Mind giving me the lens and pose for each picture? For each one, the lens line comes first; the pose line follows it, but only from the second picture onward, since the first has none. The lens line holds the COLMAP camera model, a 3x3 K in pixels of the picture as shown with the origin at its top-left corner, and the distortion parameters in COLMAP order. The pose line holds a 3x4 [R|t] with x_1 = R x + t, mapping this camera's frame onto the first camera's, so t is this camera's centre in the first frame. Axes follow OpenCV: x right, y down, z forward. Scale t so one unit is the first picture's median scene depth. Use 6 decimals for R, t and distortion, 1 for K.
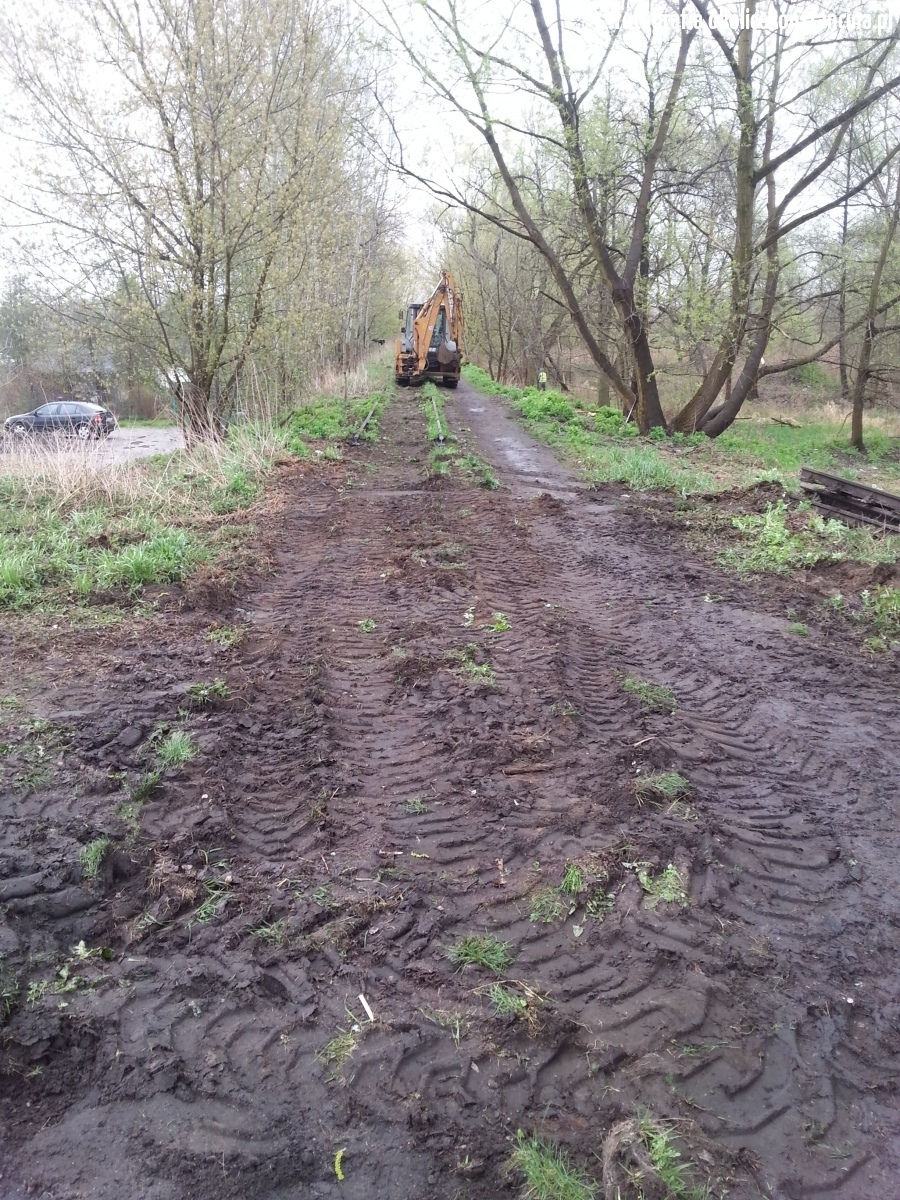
lens RADIAL K [[990.6, 0, 439.9], [0, 990.6, 622.8], [0, 0, 1]] dist [0.035724, -0.100904]
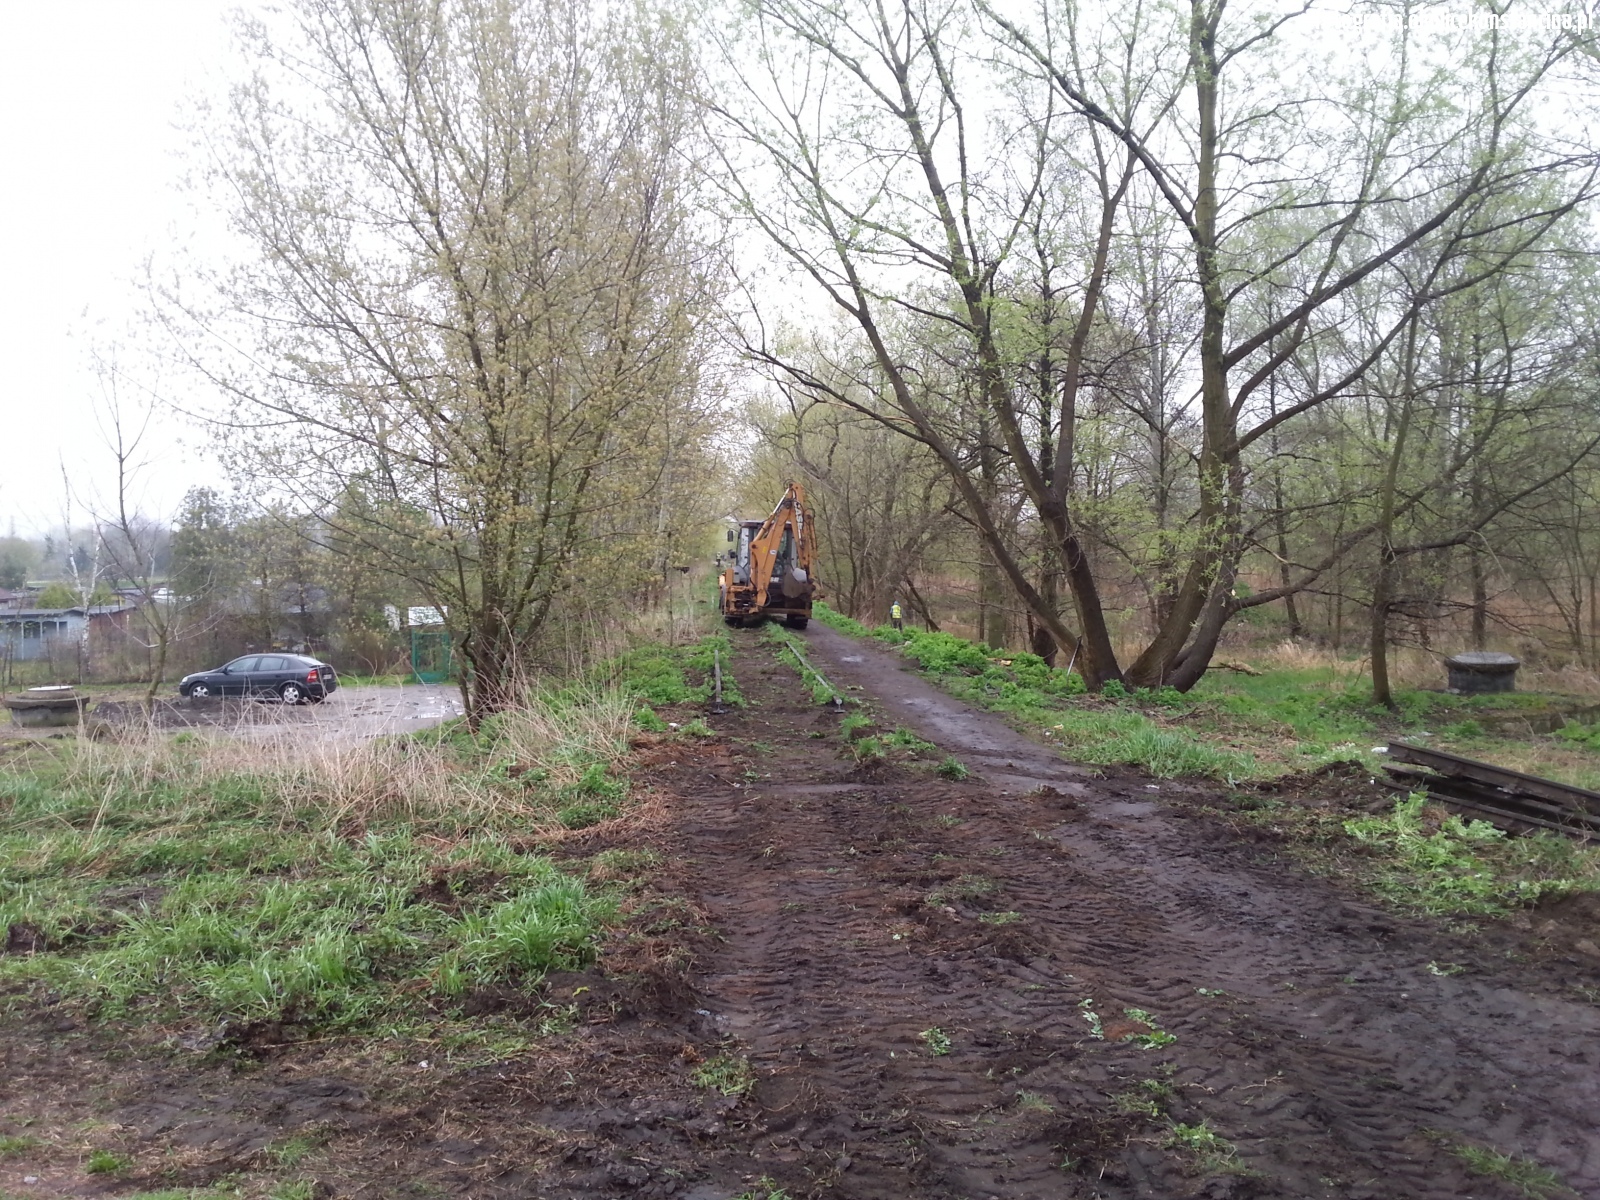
lens RADIAL K [[1324.1, 0, 800.0], [0, 1324.1, 600.0], [0, 0, 1]] dist [0.037787, -0.100048]
pose [[0.998747, -0.010456, 0.048949, -0.101601], [0.022273, 0.968619, -0.247549, -0.030826], [-0.044825, 0.248329, 0.967638, 0.086987]]
